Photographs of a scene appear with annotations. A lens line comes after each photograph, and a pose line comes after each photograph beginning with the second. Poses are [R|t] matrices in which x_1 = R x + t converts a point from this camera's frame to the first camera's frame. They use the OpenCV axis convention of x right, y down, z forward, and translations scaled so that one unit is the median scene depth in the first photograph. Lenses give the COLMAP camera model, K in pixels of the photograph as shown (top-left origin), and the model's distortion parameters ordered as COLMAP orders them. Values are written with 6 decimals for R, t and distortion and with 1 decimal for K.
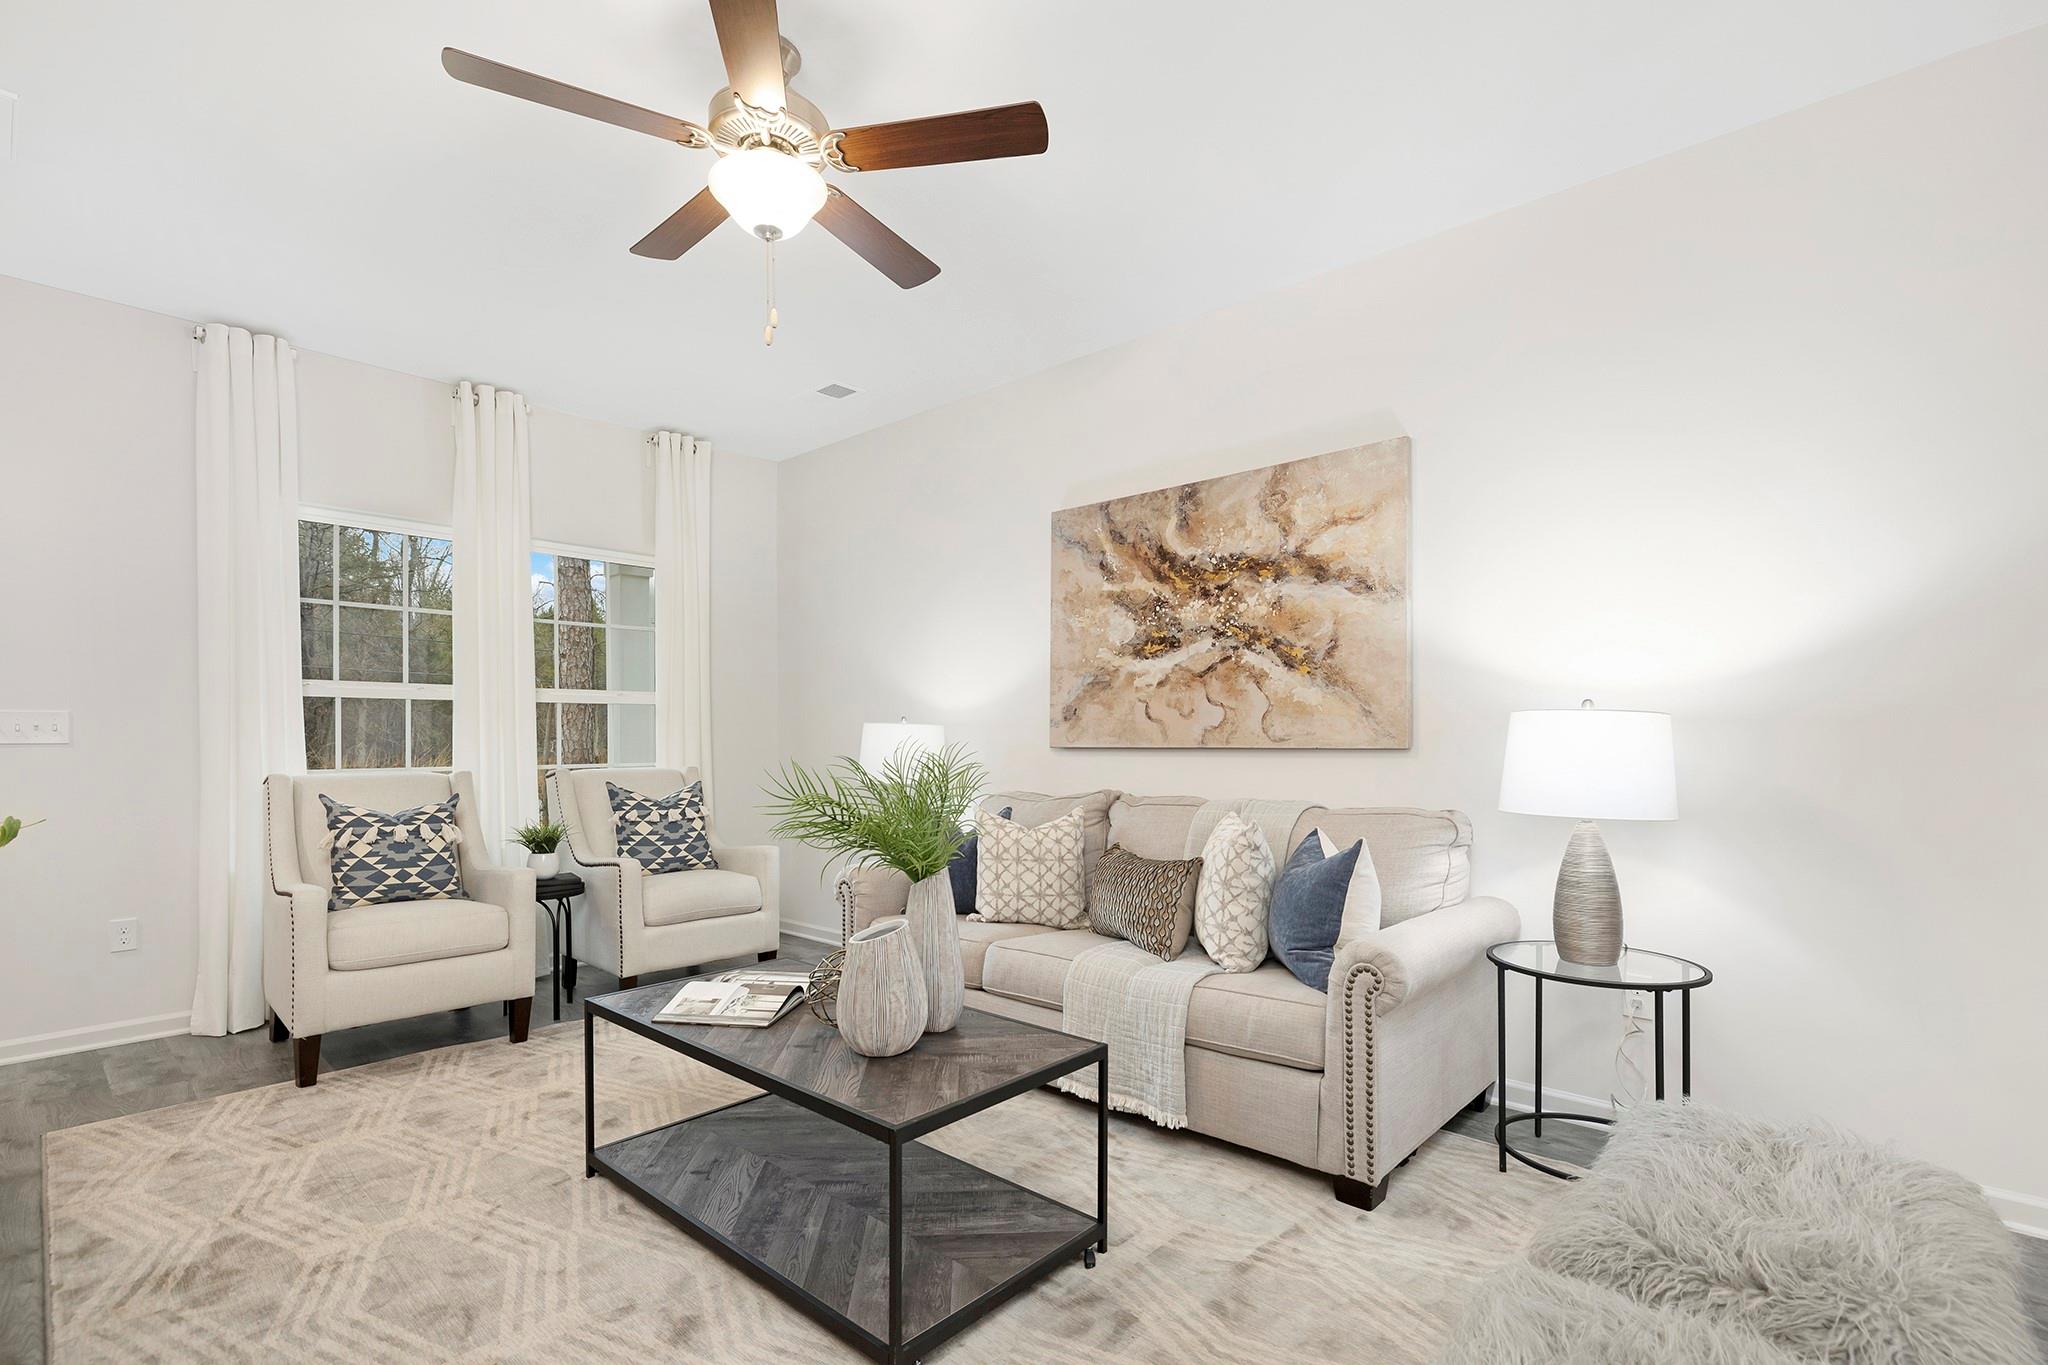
lens RADIAL K [[951.2, 0, 1034.9], [0, 951.2, 742.1], [0, 0, 1]] dist [-0.001925, 0.000242]
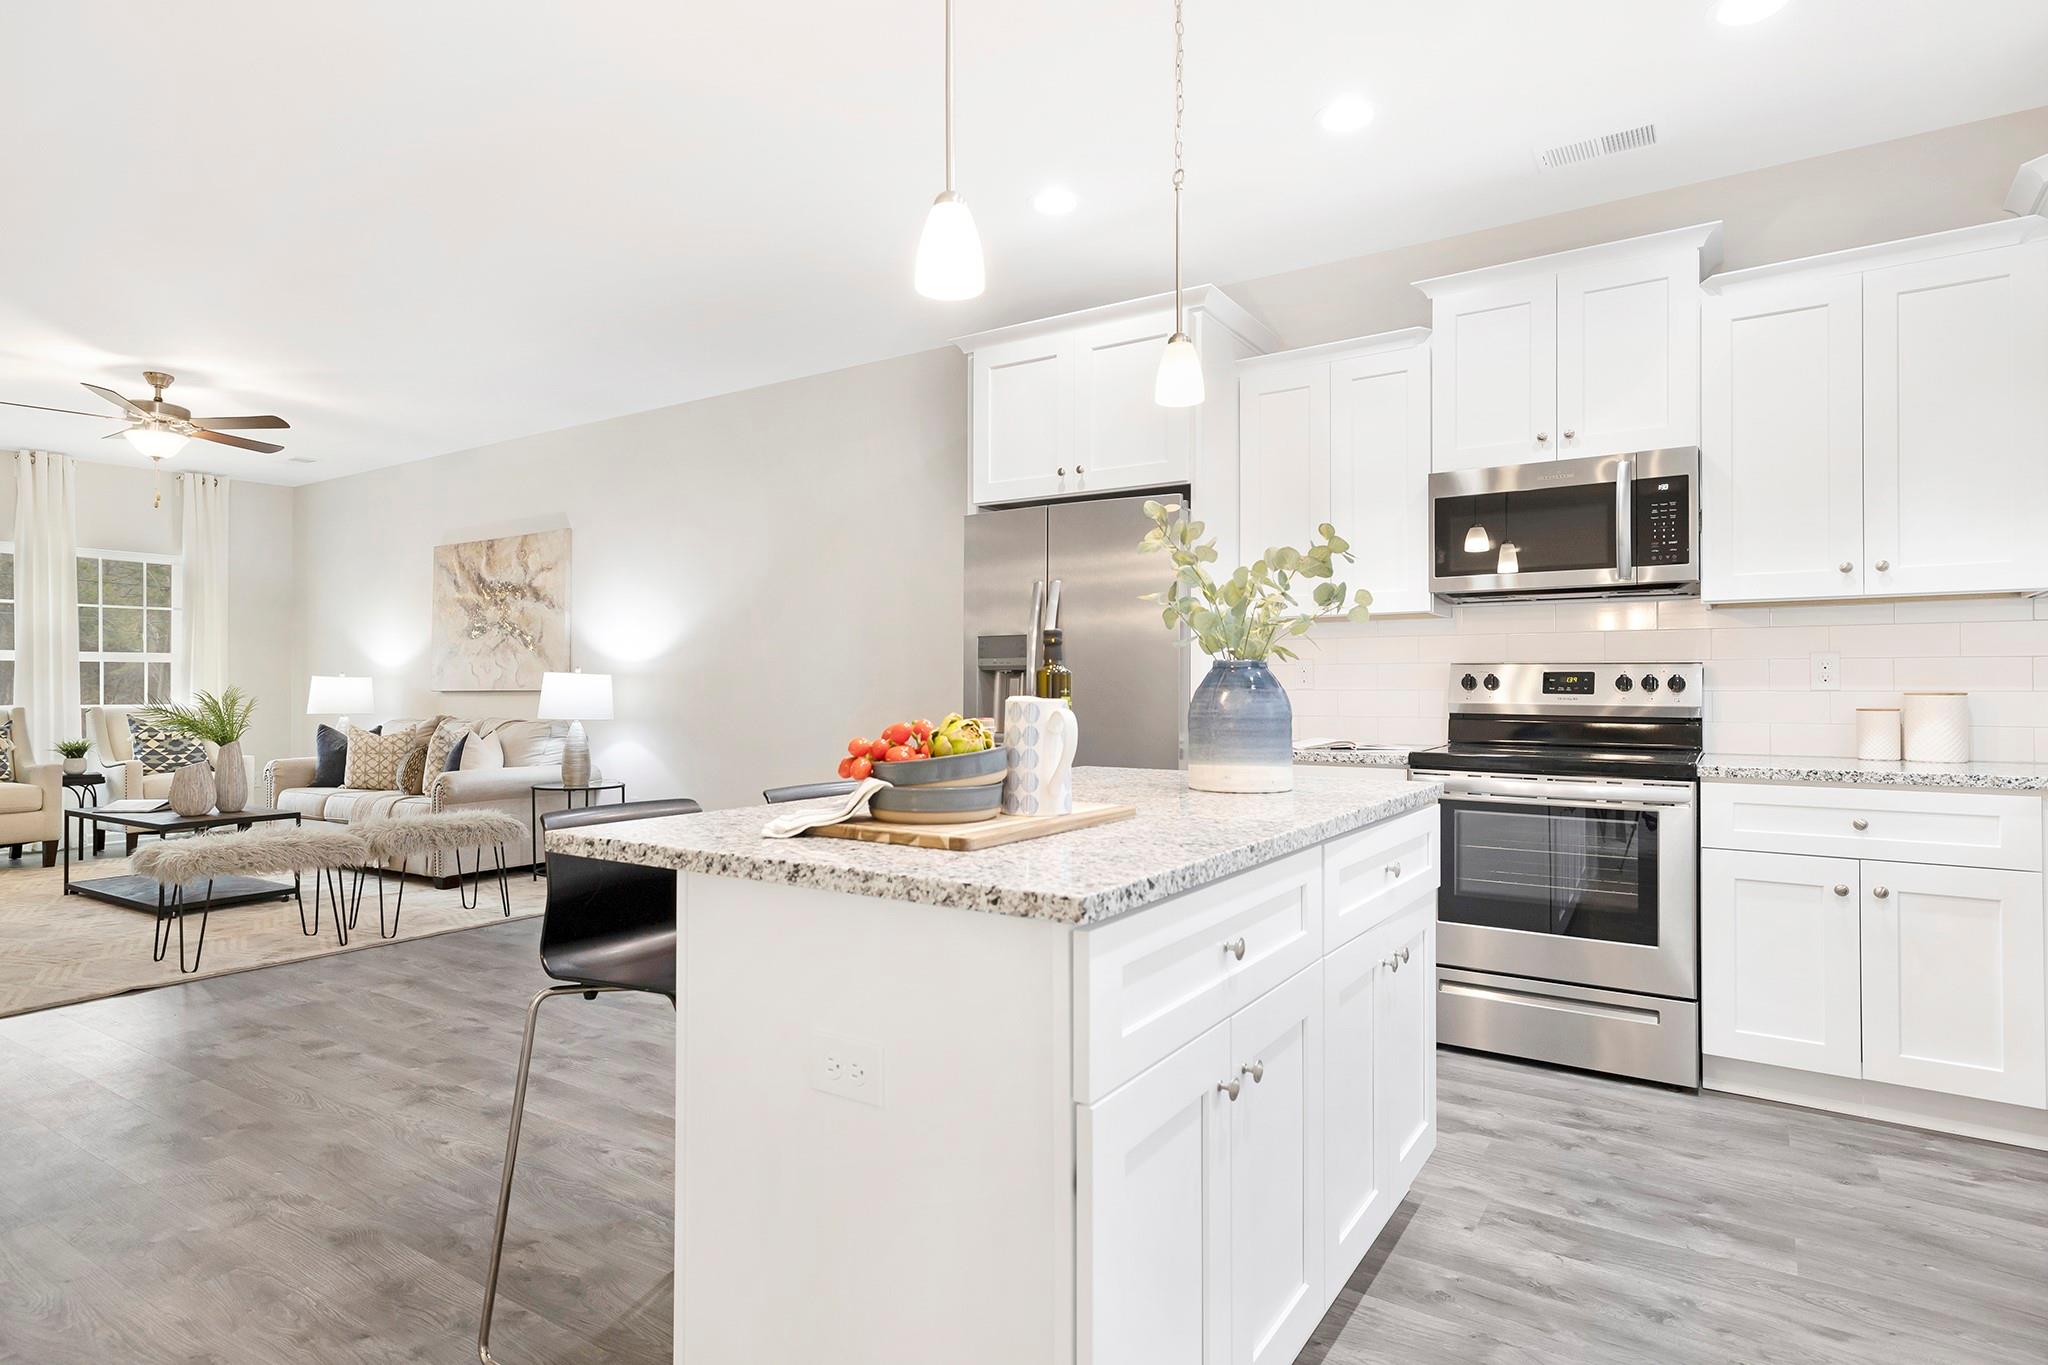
lens RADIAL K [[1113.5, 0, 1002.3], [0, 1113.5, 676.6], [0, 0, 1]] dist [0.017771, 0.001444]
pose [[0.990685, 0.001616, 0.136163, 0.813434], [0.000413, 0.999889, -0.014871, 0.010494], [-0.136172, 0.014789, 0.990575, -1.154021]]
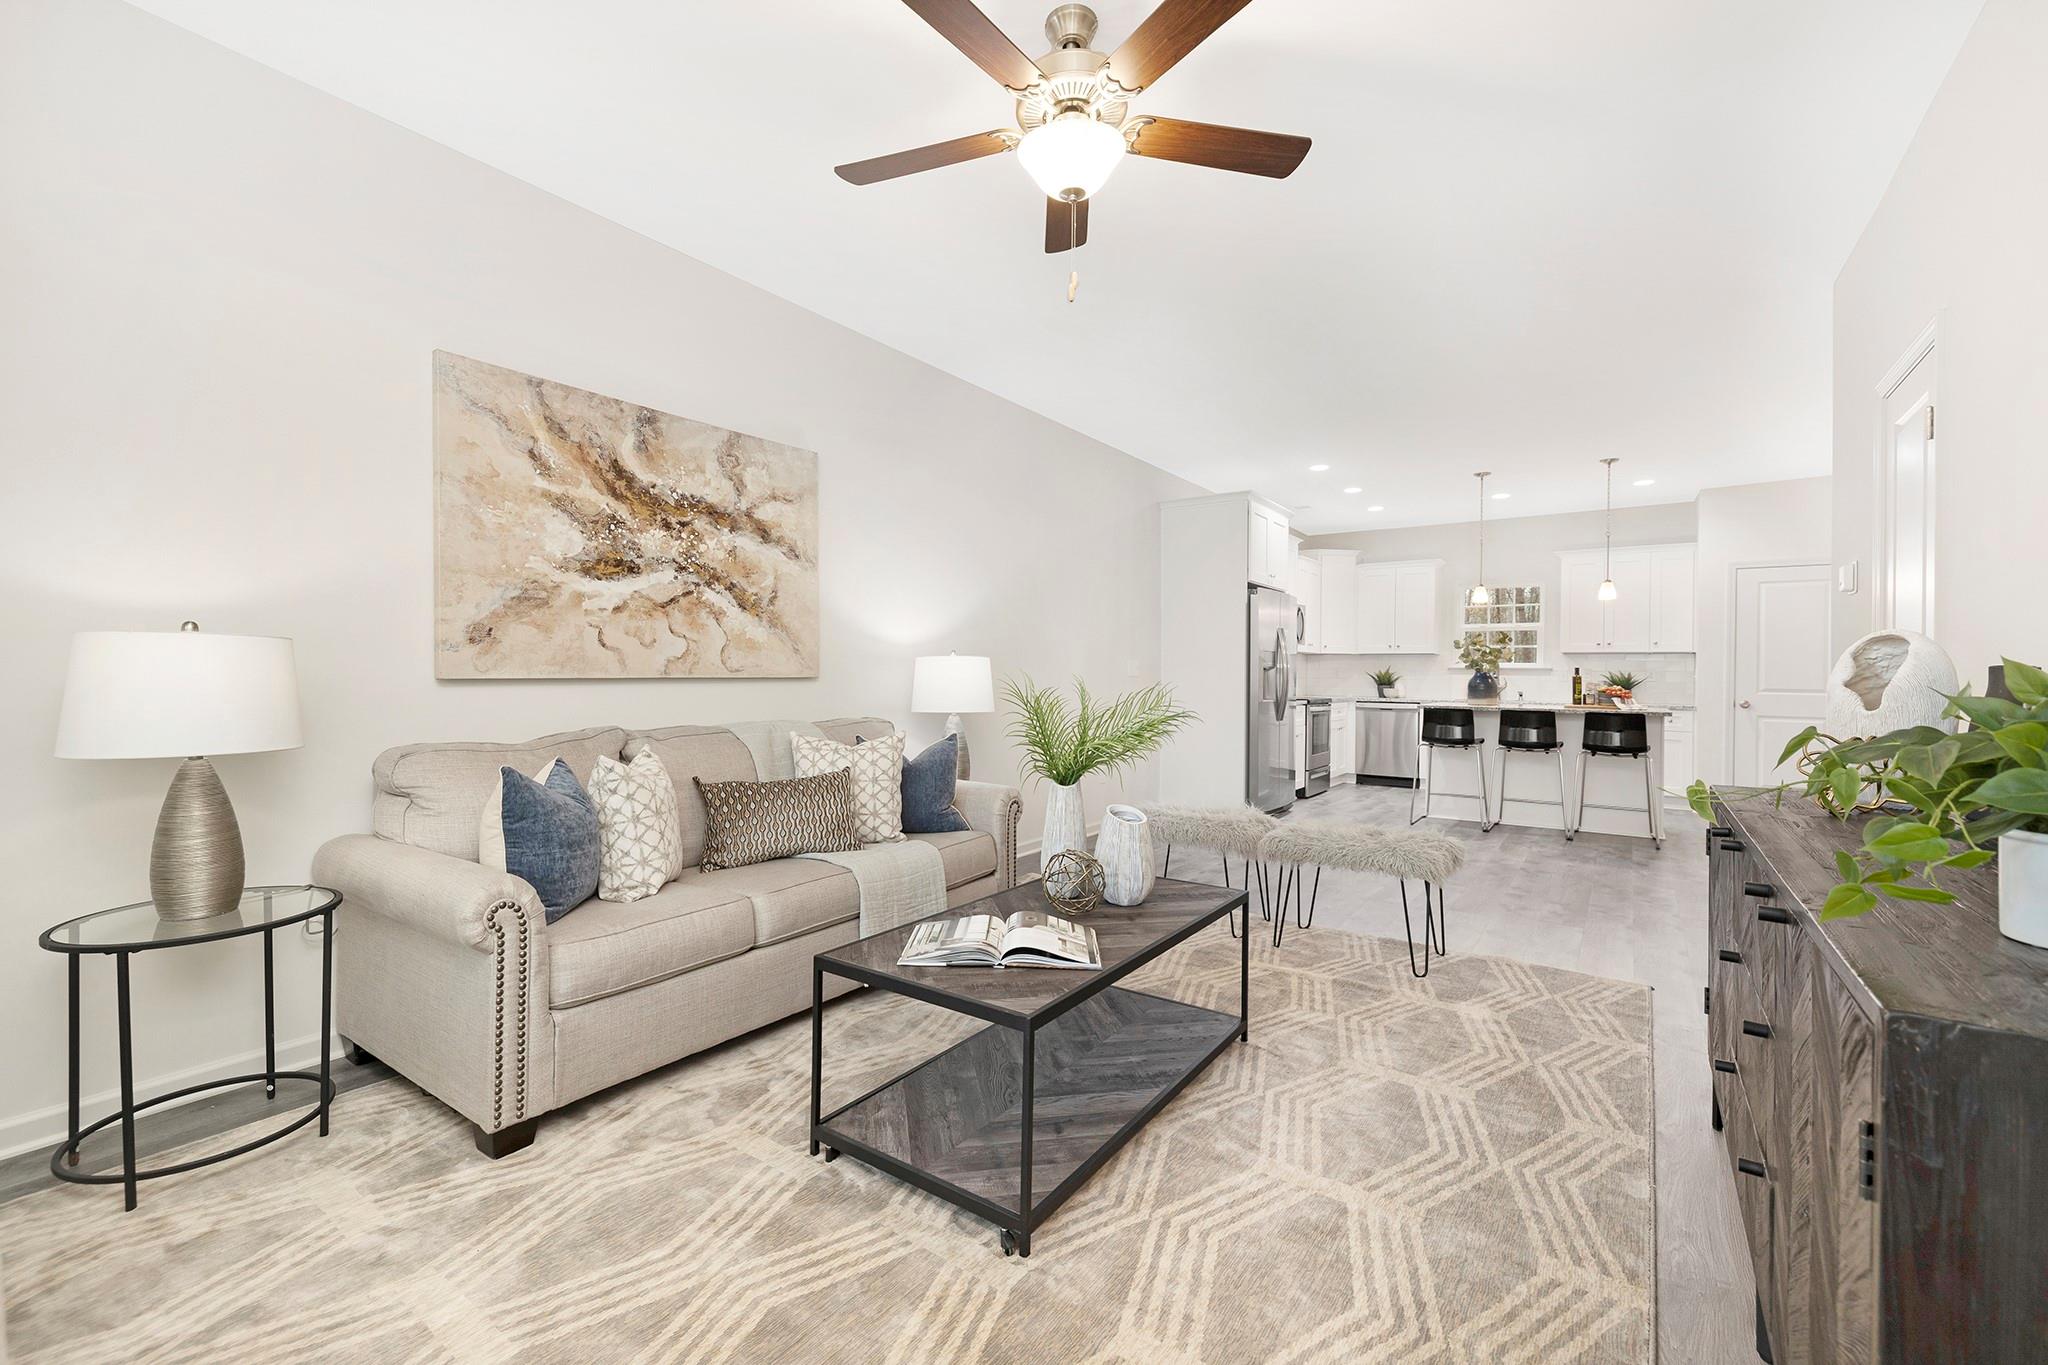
lens RADIAL K [[869.0, 0, 1017.0], [0, 869.0, 673.8], [0, 0, 1]] dist [-0.002276, 0.001829]
pose [[-0.120965, -0.002682, 0.992653, -0.771173], [-0.005847, 0.999981, 0.001989, -0.002472], [-0.992640, -0.005564, -0.120978, 0.730899]]
